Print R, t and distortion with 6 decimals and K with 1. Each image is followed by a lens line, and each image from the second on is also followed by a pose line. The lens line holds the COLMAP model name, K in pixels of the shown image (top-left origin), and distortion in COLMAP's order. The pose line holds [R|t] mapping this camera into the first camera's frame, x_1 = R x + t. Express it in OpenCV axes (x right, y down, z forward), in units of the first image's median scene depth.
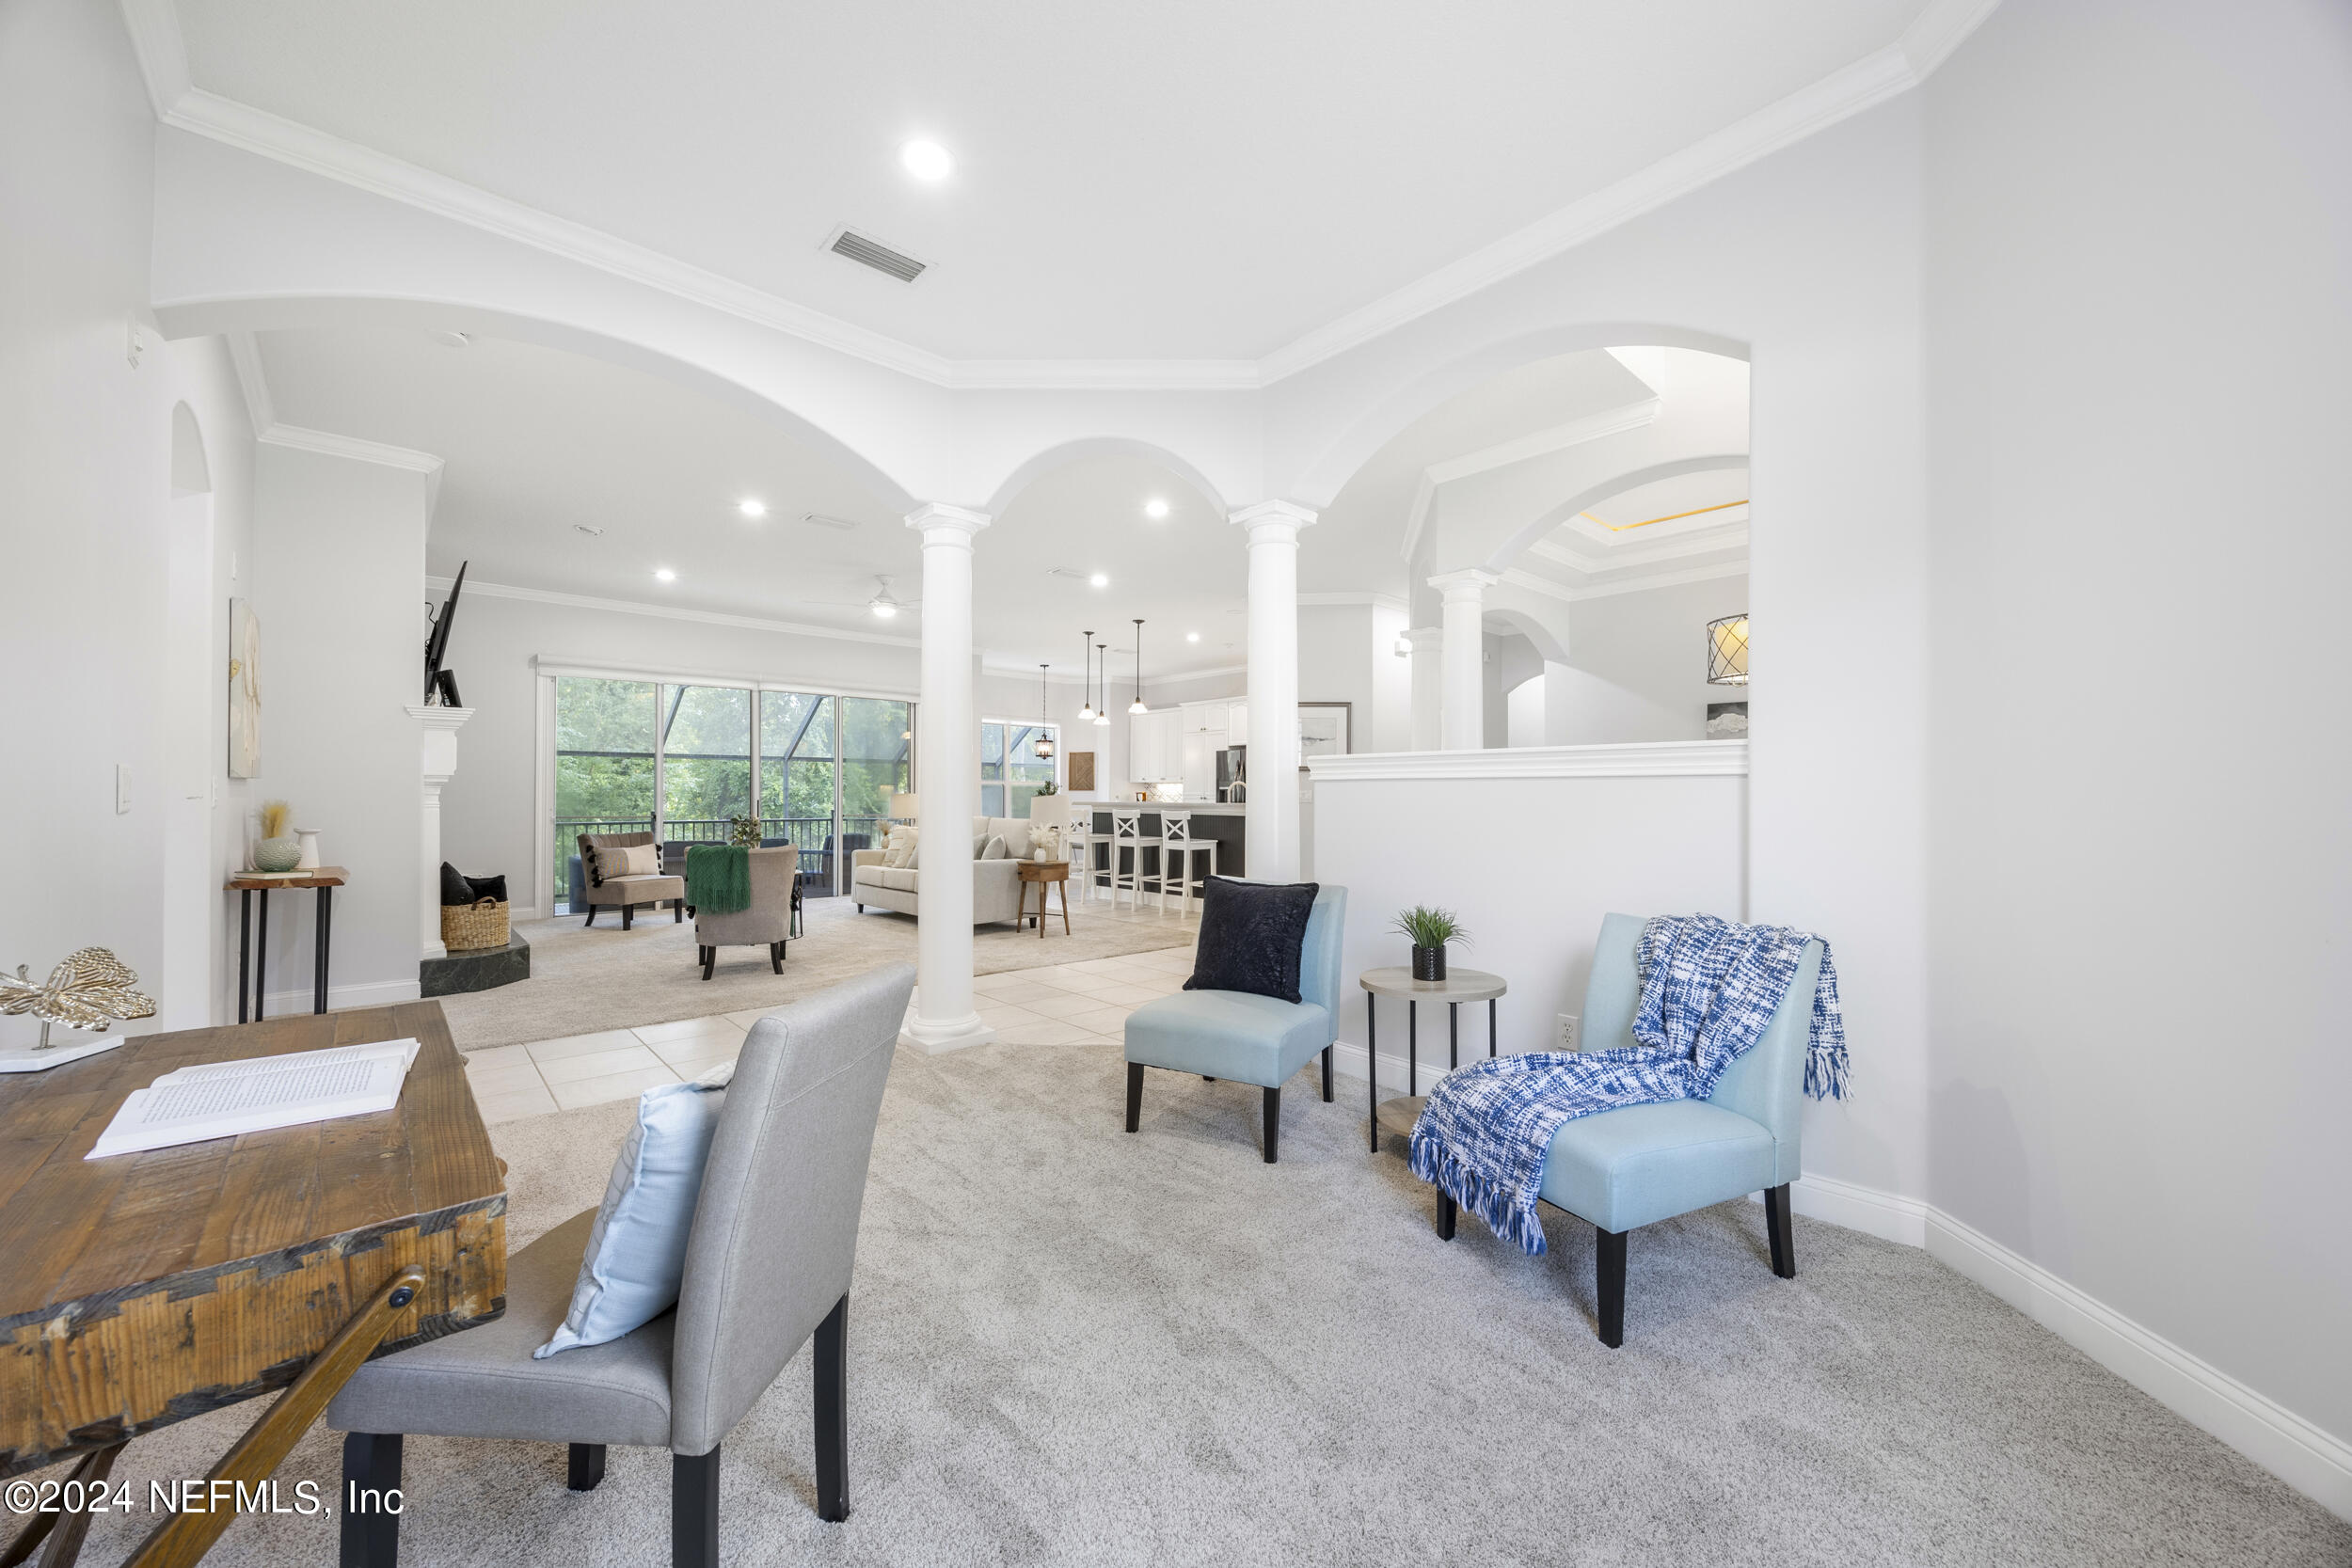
lens RADIAL K [[892.2, 0, 1180.4], [0, 892.2, 796.8], [0, 0, 1]] dist [-0.001759, -0.000002]
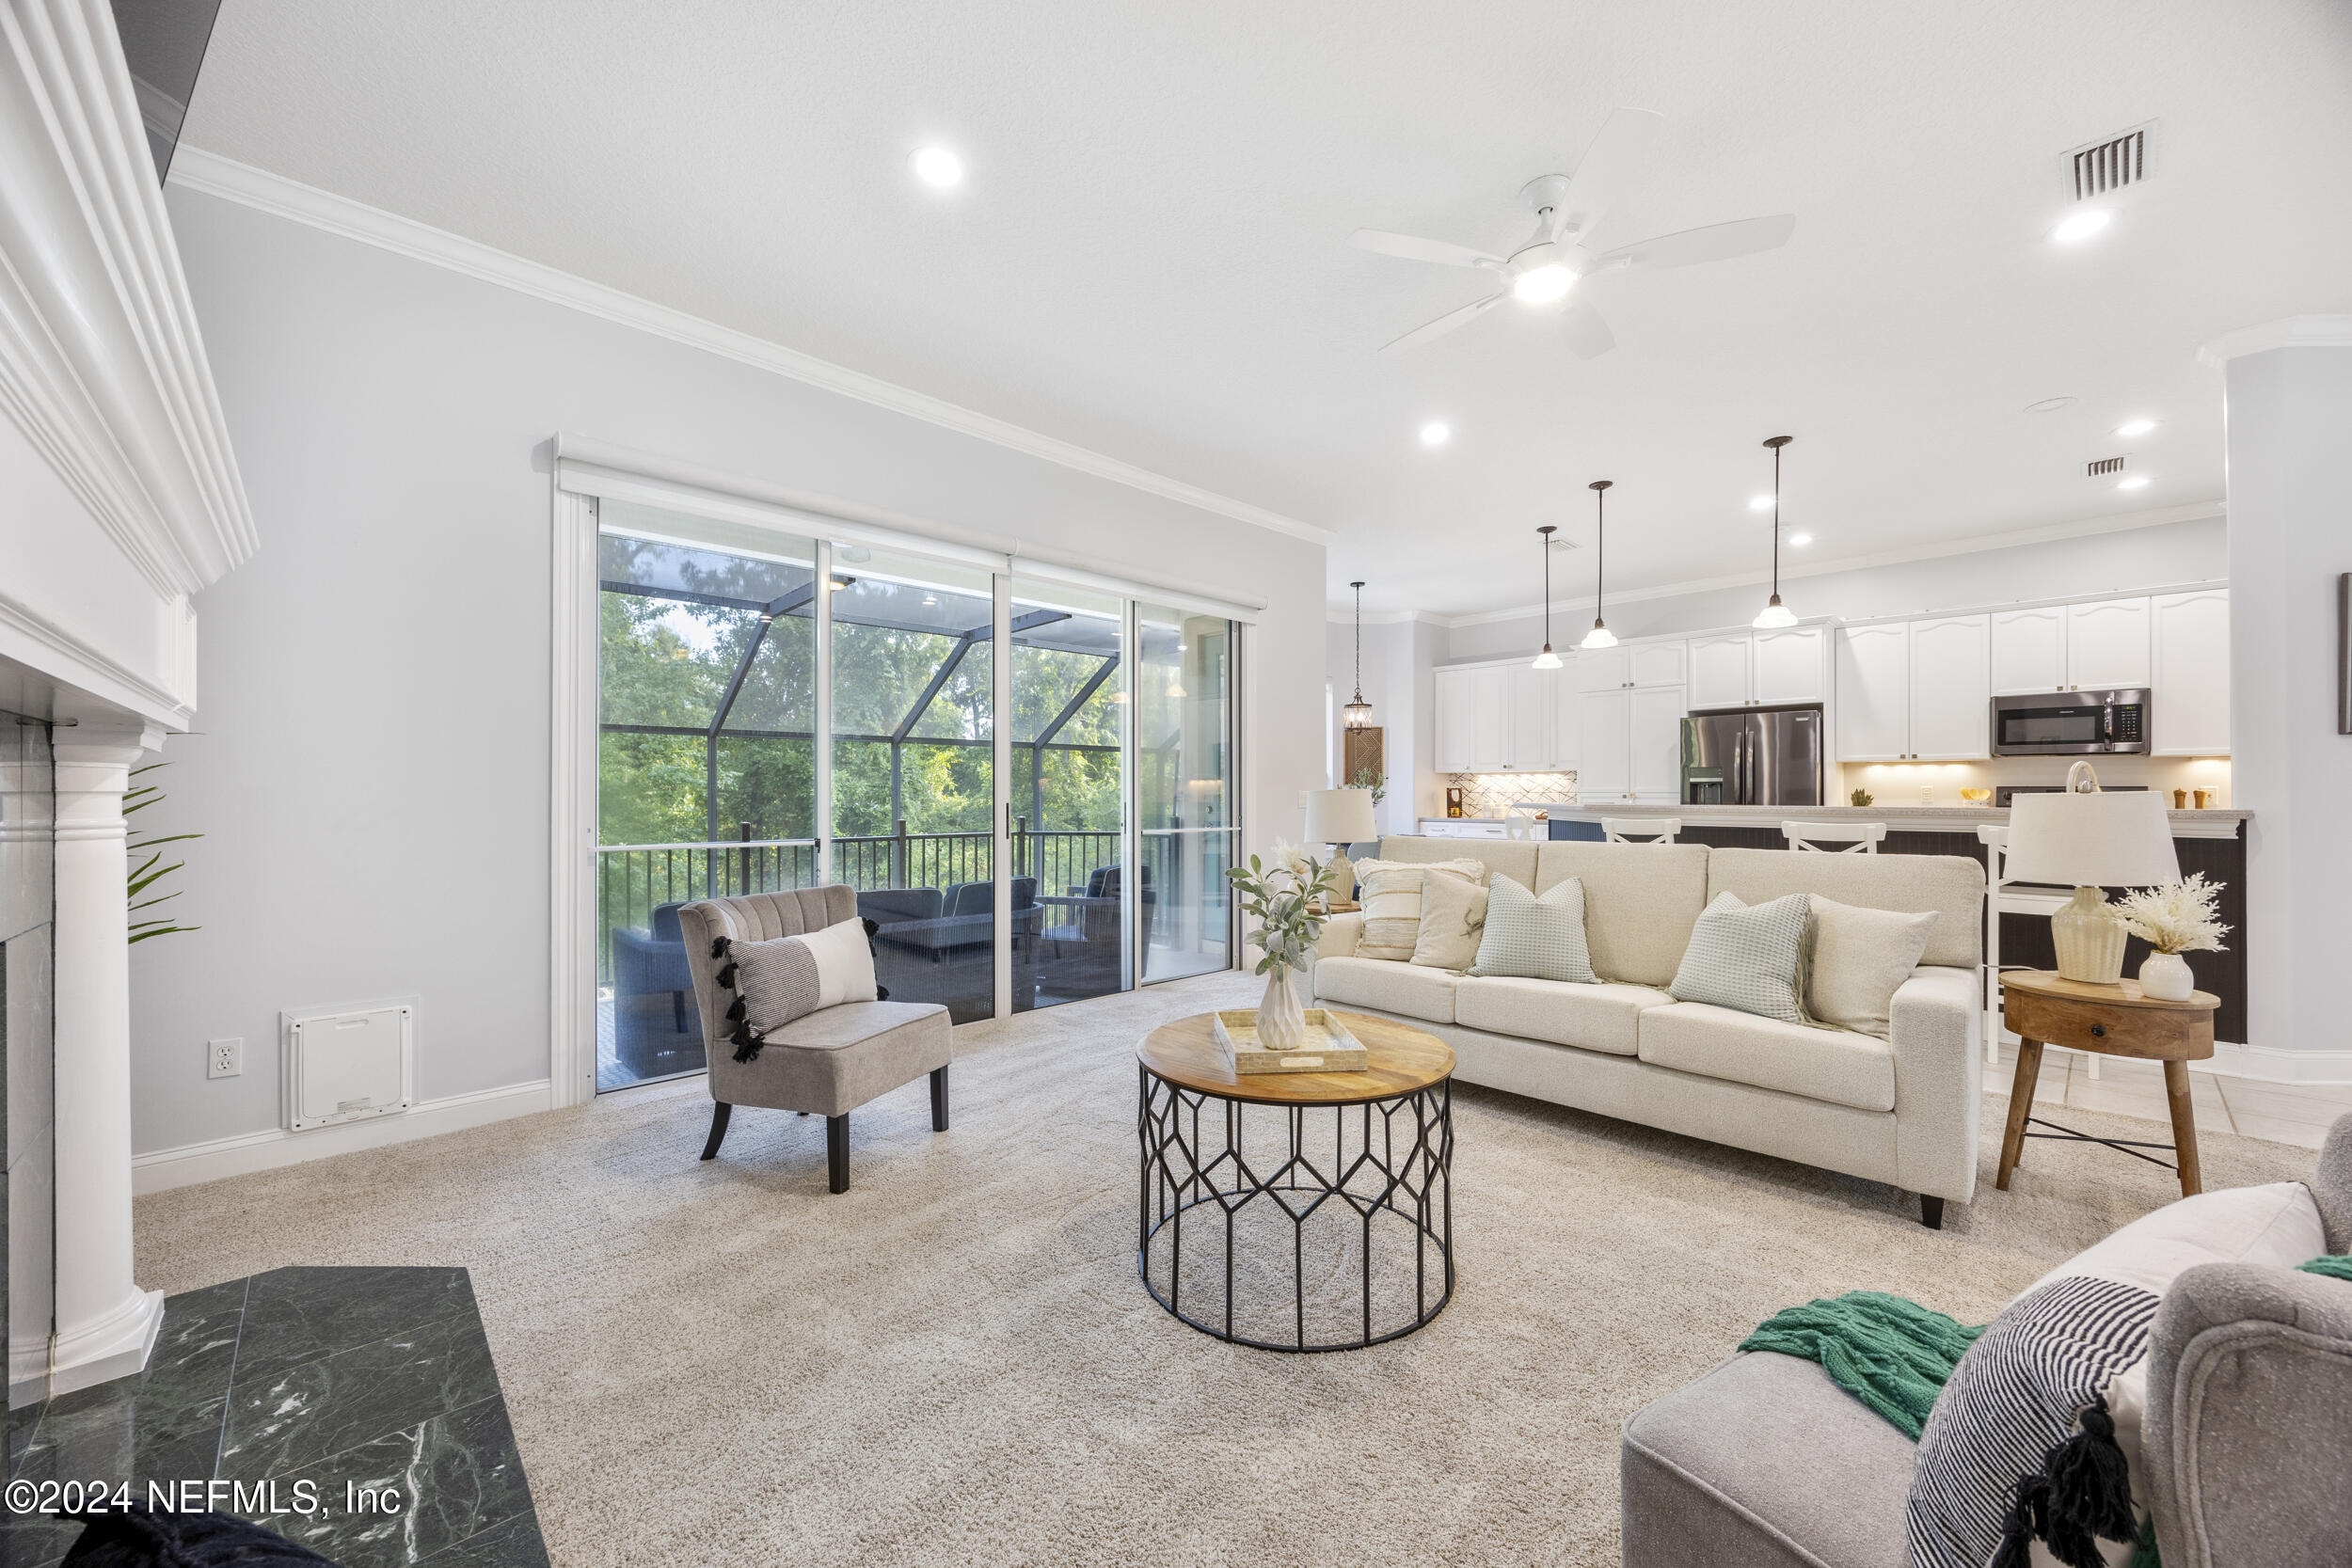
lens RADIAL K [[892.2, 0, 1194.6], [0, 892.2, 791.4], [0, 0, 1]] dist [-0.001759, -0.000002]
pose [[0.999475, -0.004049, 0.032138, -0.442284], [0.004147, 0.999987, -0.002962, -0.000382], [-0.032125, 0.003094, 0.999479, 0.584439]]
